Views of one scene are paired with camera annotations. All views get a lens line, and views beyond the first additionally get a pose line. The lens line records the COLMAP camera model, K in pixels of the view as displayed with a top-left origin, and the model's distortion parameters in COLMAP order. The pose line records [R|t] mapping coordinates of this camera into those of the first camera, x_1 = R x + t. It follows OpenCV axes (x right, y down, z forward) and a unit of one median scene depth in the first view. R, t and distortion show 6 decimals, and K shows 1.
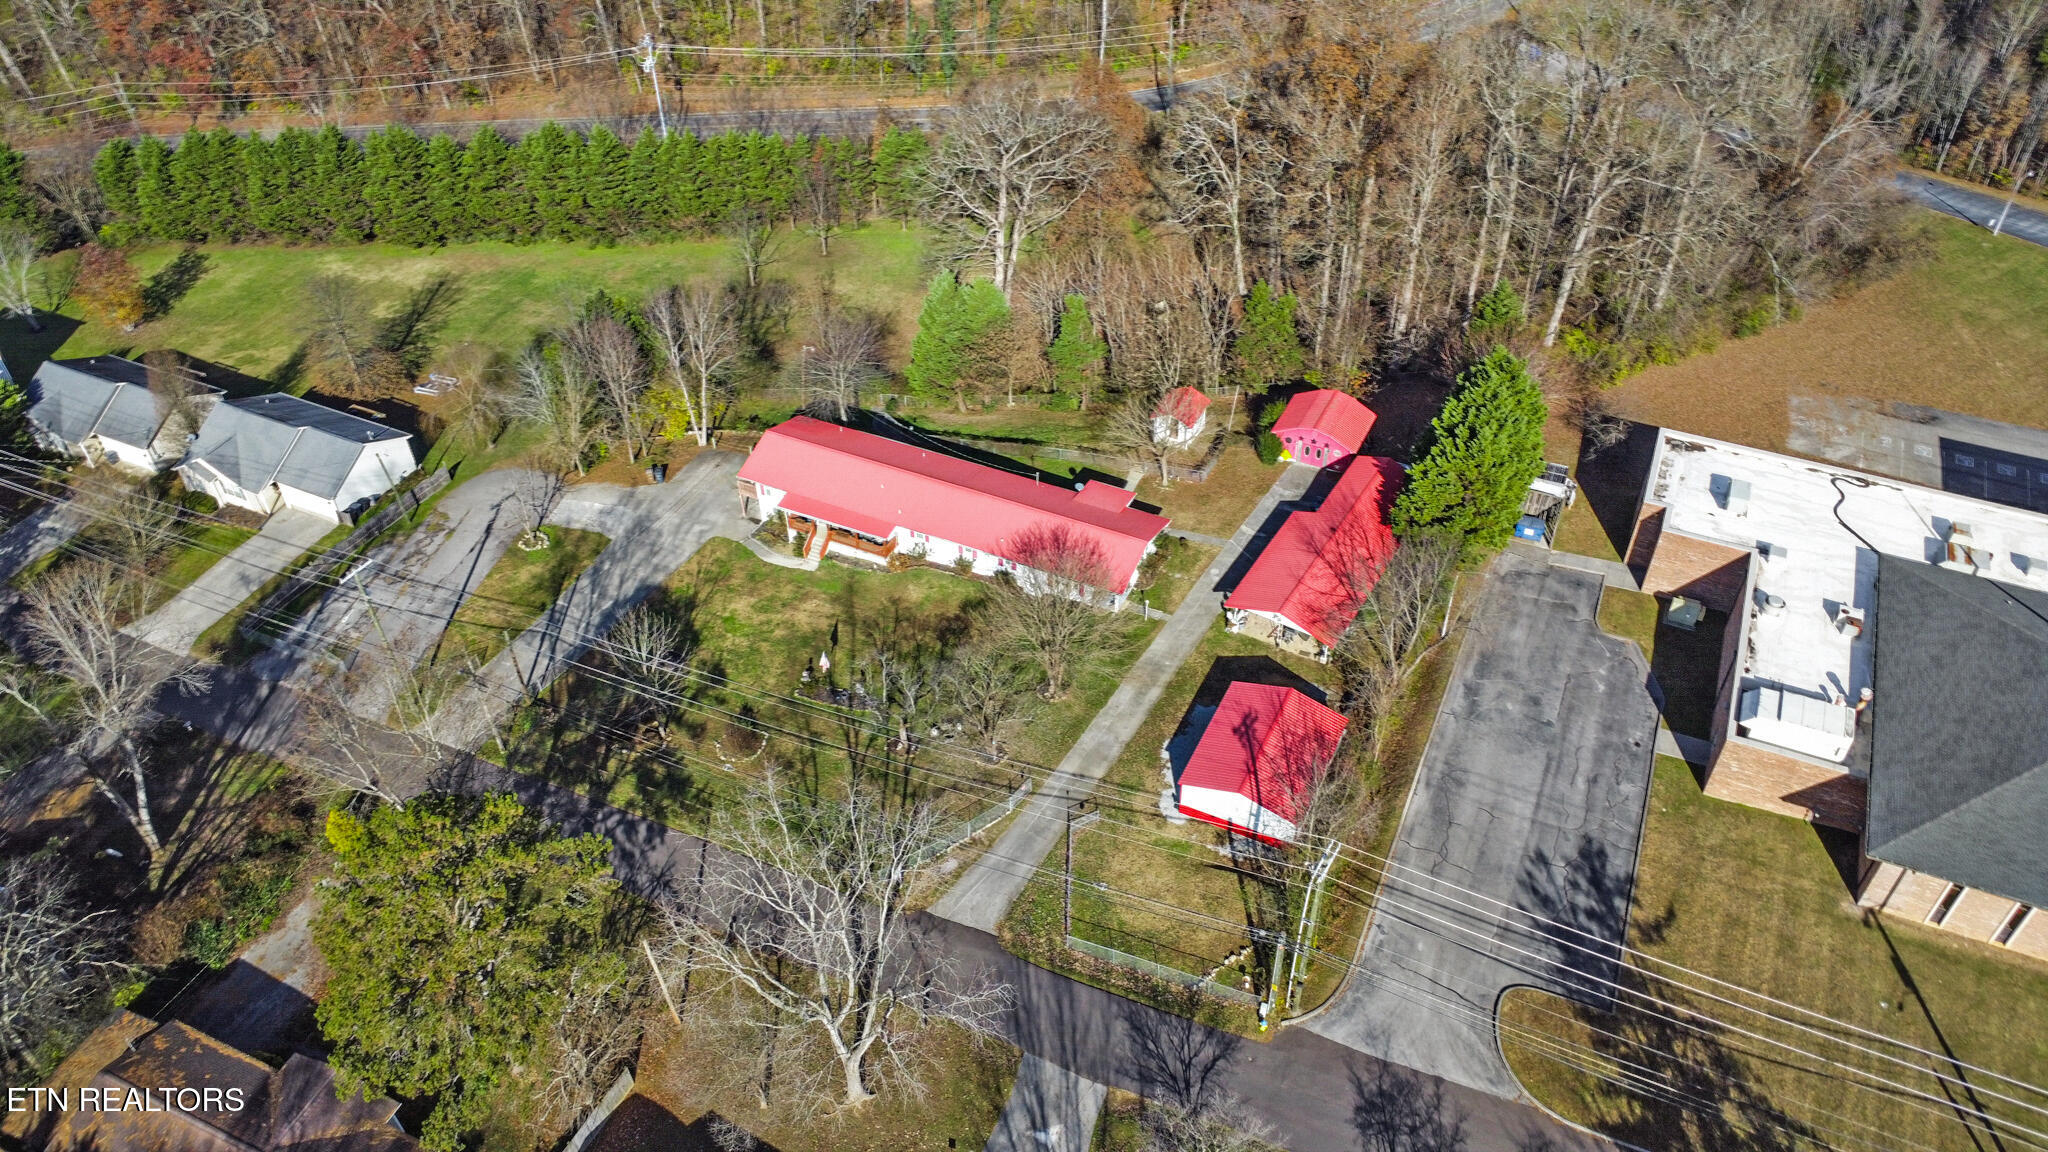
lens RADIAL K [[1525.1, 0, 1024.0], [0, 1525.1, 576.0], [0, 0, 1]] dist [-0.018261, -0.028718]
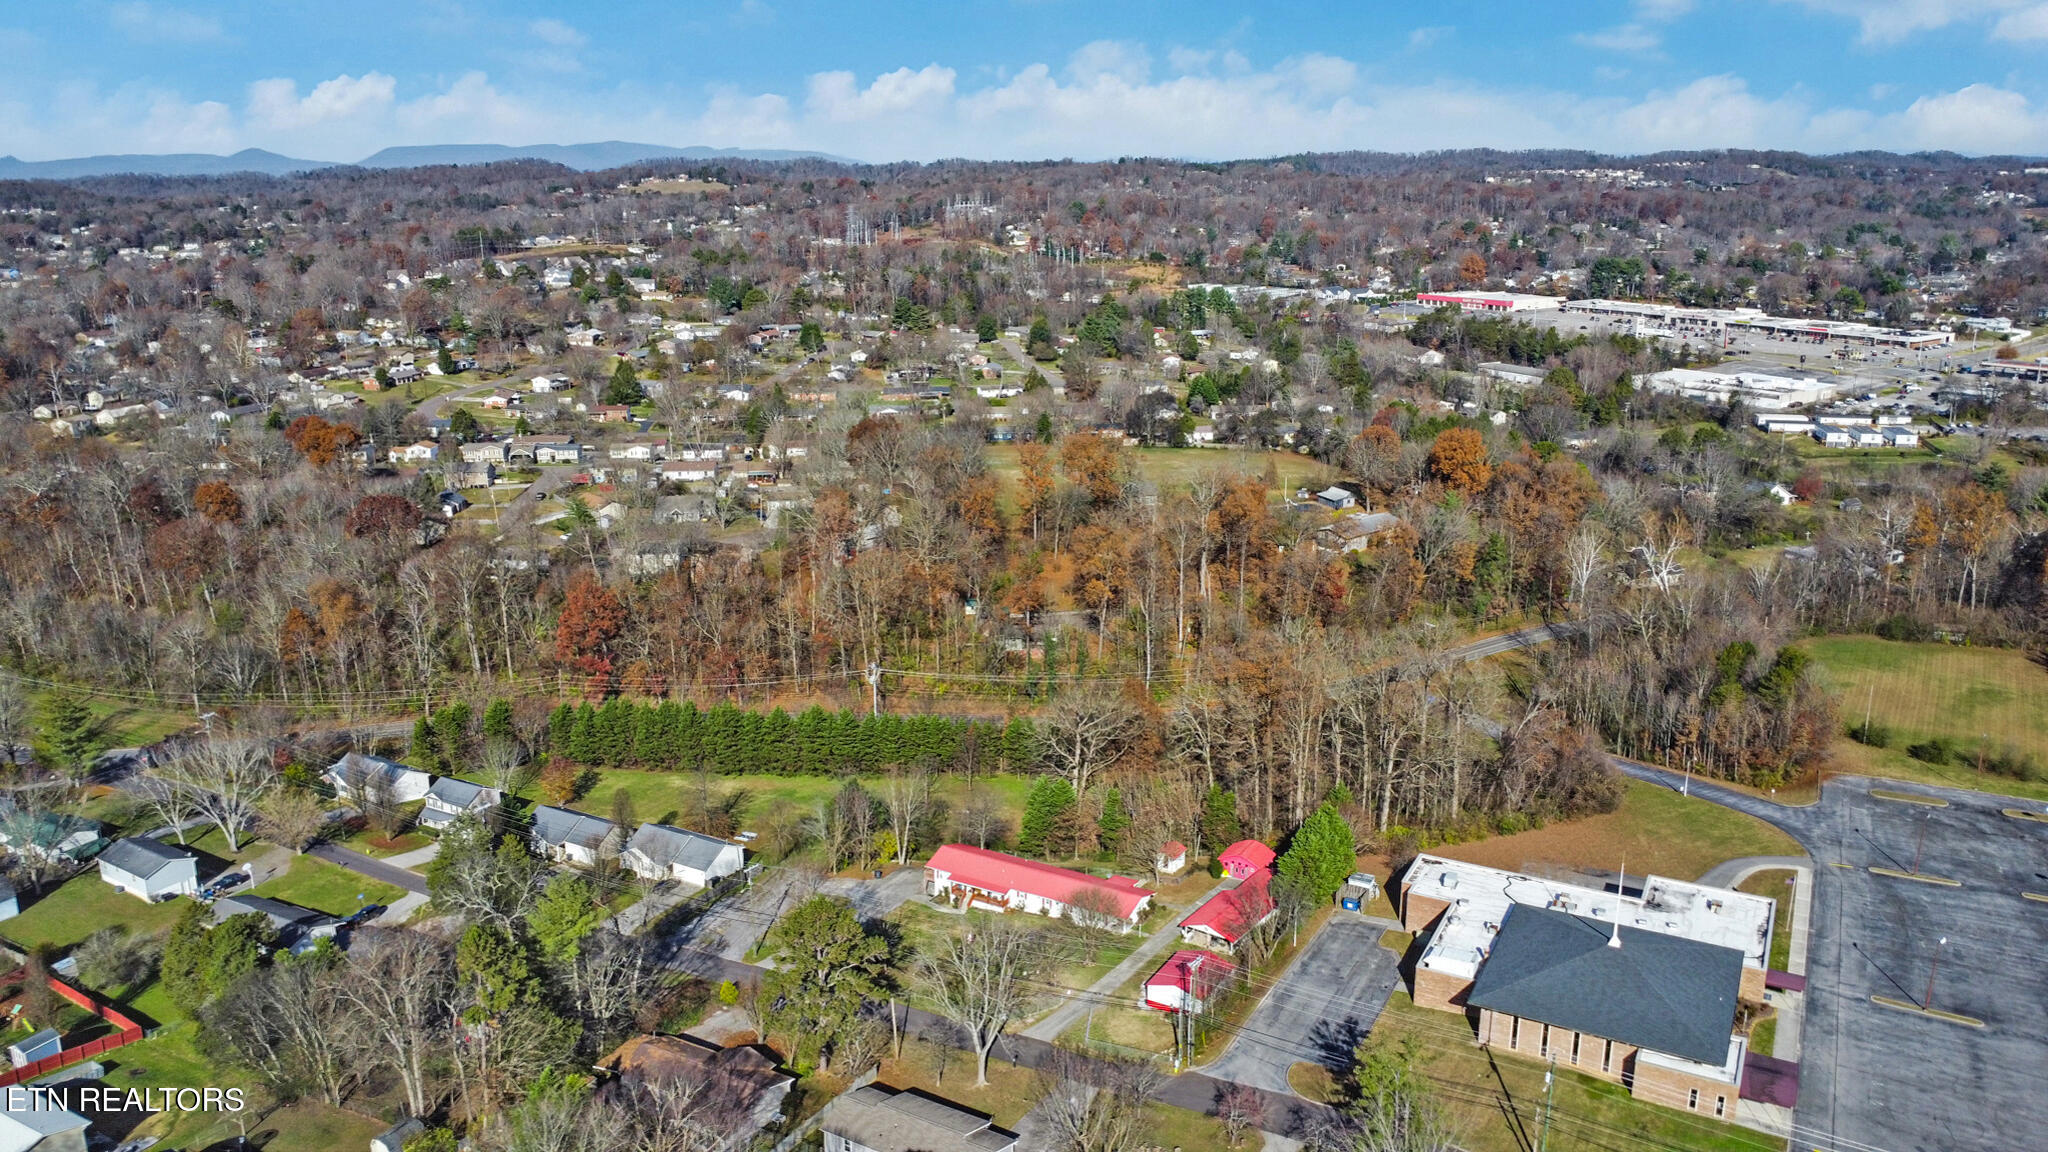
lens RADIAL K [[1525.1, 0, 1024.0], [0, 1525.1, 576.0], [0, 0, 1]] dist [-0.018261, -0.028718]
pose [[0.997026, 0.029501, -0.071194, 0.056323], [-0.057672, 0.898398, -0.435380, 0.440701], [0.051116, 0.438191, 0.897427, -0.859369]]
